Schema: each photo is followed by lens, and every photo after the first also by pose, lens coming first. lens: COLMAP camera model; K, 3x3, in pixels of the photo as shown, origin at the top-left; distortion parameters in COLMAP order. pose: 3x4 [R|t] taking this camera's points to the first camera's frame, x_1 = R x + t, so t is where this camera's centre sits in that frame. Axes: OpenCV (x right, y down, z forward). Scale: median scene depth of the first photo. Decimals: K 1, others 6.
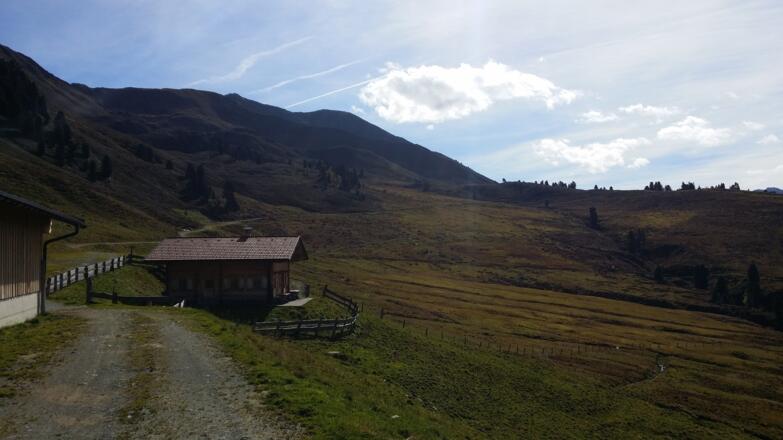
lens RADIAL K [[655.3, 0, 391.0], [0, 655.3, 219.9], [0, 0, 1]] dist [0.009577, 0.001803]
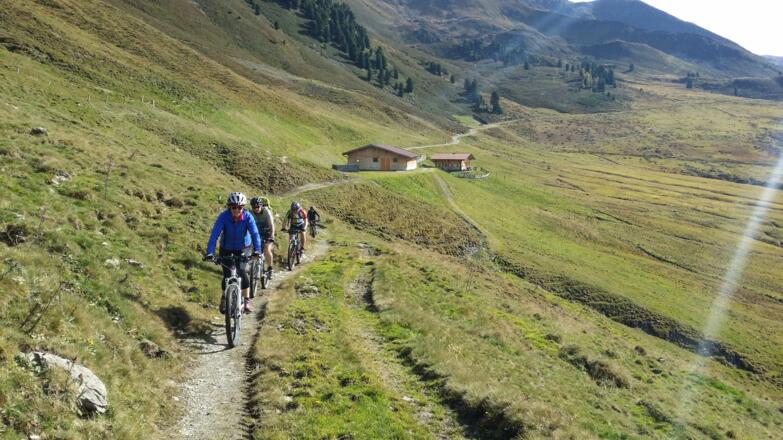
lens RADIAL K [[655.3, 0, 391.6], [0, 655.3, 219.8], [0, 0, 1]] dist [0.009577, 0.001803]
pose [[0.910126, 0.057780, -0.410284, 0.117409], [0.011953, 0.986155, 0.165394, -0.025554], [0.414160, -0.155433, 0.896835, -0.300748]]
